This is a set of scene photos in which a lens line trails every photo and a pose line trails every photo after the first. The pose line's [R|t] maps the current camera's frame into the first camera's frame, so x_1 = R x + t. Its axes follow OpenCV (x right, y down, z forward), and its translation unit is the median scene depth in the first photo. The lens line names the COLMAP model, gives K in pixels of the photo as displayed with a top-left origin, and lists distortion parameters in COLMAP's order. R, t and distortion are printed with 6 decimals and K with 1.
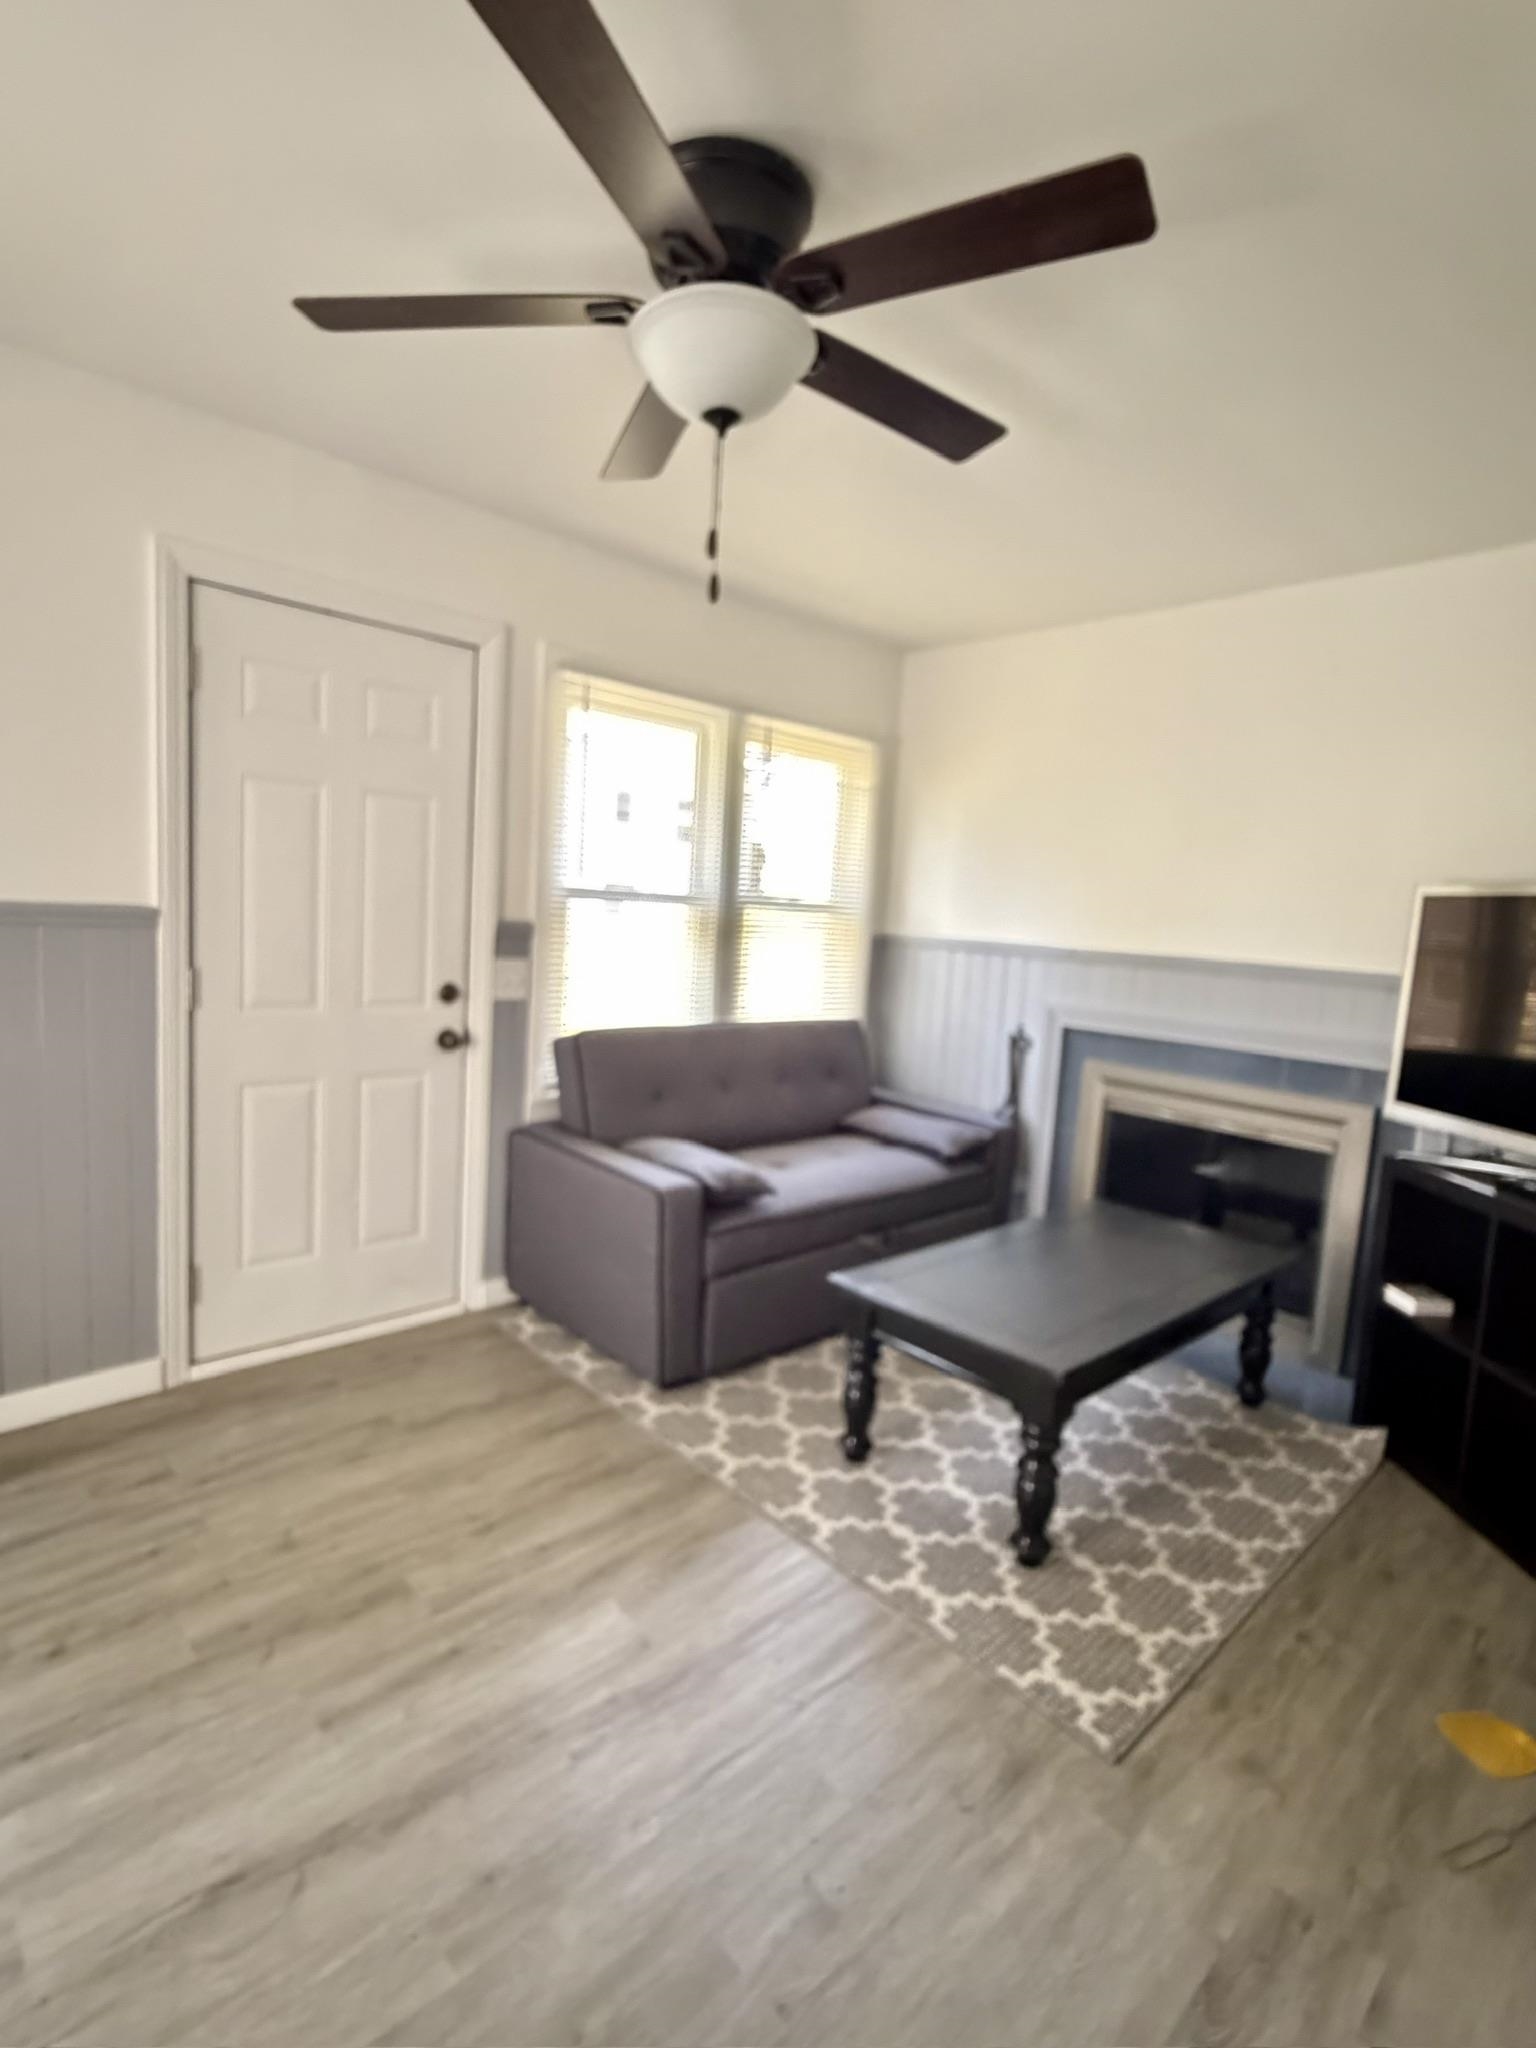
lens RADIAL K [[971.6, 0, 761.8], [0, 971.6, 1018.4], [0, 0, 1]] dist [-0.000972, -0.001760]
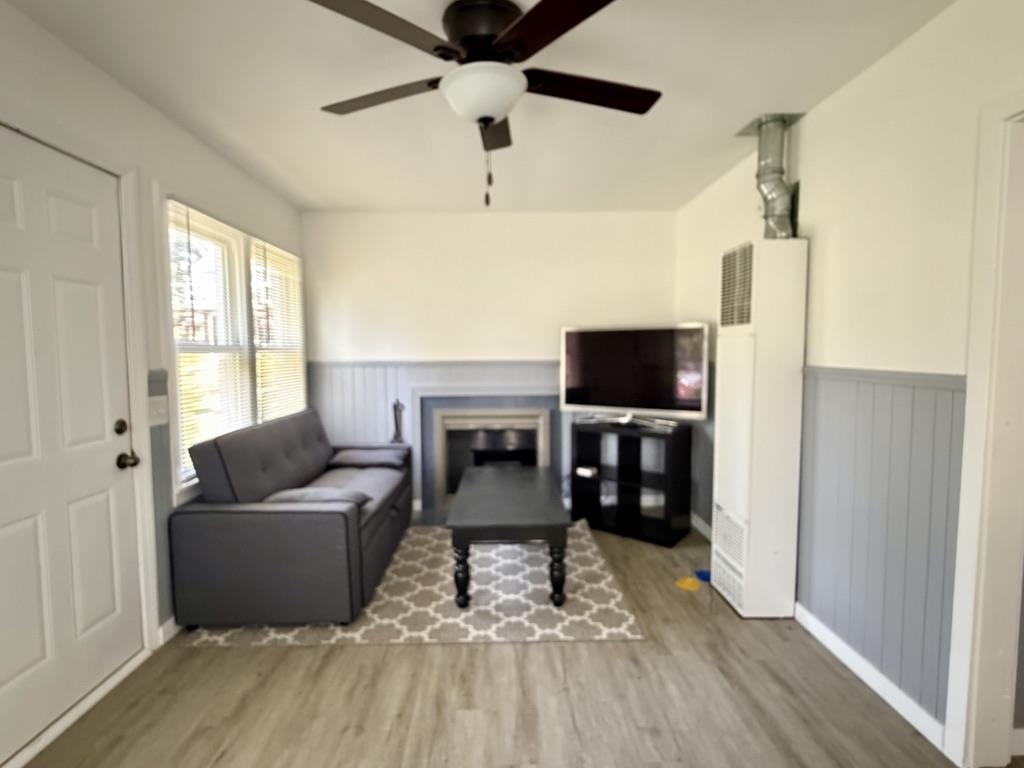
lens RADIAL K [[485.8, 0, 501.6], [0, 485.8, 390.6], [0, 0, 1]] dist [-0.000972, -0.001760]
pose [[0.682208, -0.120987, 0.721078, -0.468493], [0.128660, 0.990690, 0.044500, -0.040553], [-0.719749, 0.062416, 0.691423, 0.151666]]
